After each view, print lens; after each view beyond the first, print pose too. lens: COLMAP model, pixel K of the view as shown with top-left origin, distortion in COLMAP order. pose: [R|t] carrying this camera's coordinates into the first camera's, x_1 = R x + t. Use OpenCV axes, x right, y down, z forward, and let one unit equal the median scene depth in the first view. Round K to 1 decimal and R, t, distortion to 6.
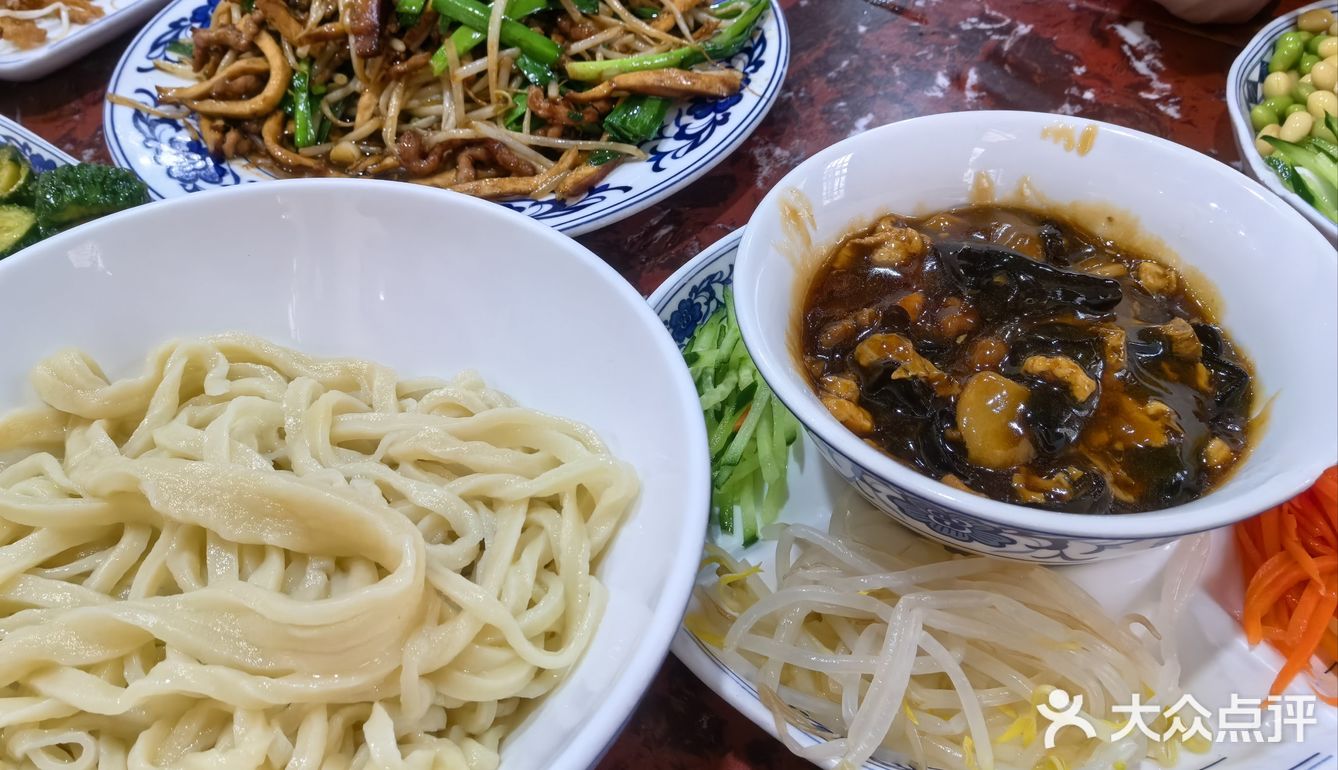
lens RADIAL K [[1121.8, 0, 669.0], [0, 1121.8, 385.0], [0, 0, 1]] dist [0.084524, -0.231455]
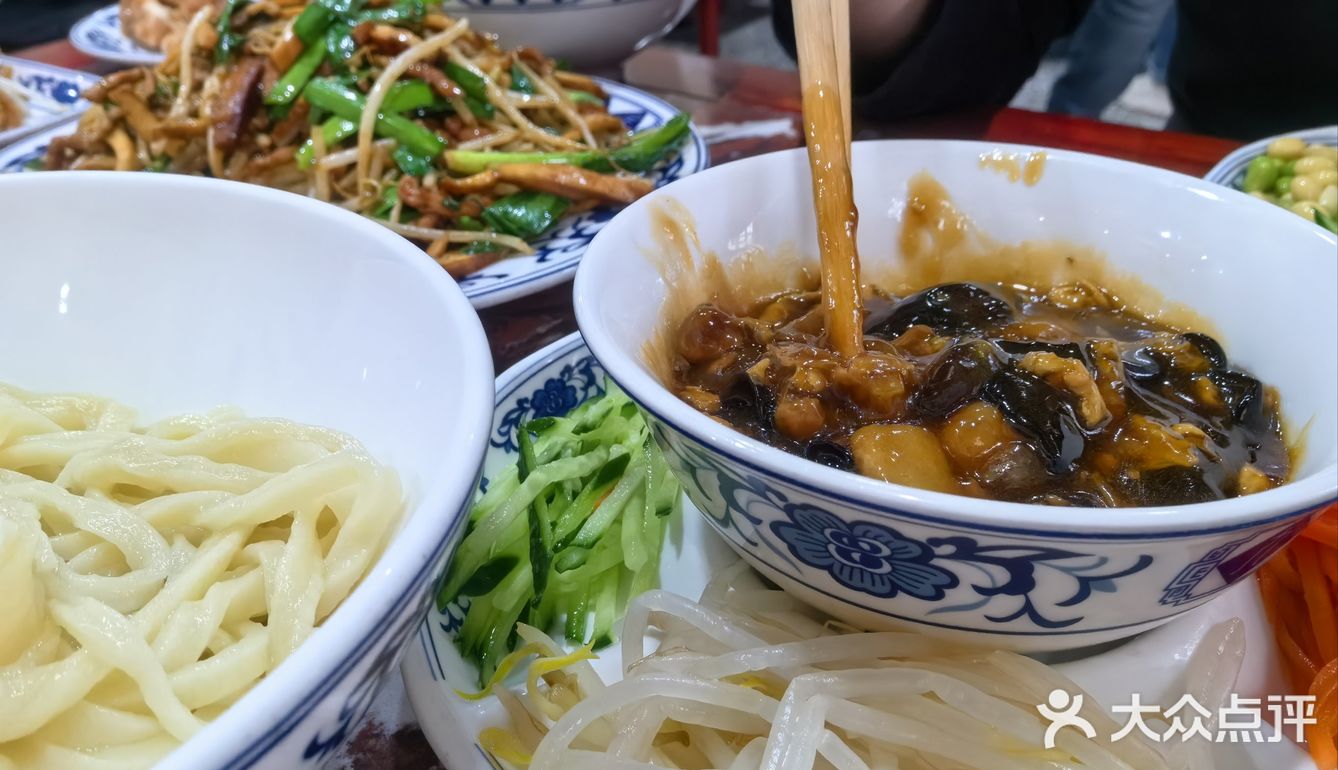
lens RADIAL K [[1121.8, 0, 669.0], [0, 1121.8, 385.0], [0, 0, 1]] dist [0.084524, -0.231455]
pose [[0.999849, 0.016729, 0.004725, 0.091246], [-0.014725, 0.959516, -0.281269, 0.150453], [-0.009239, 0.281157, 0.959617, 0.228777]]
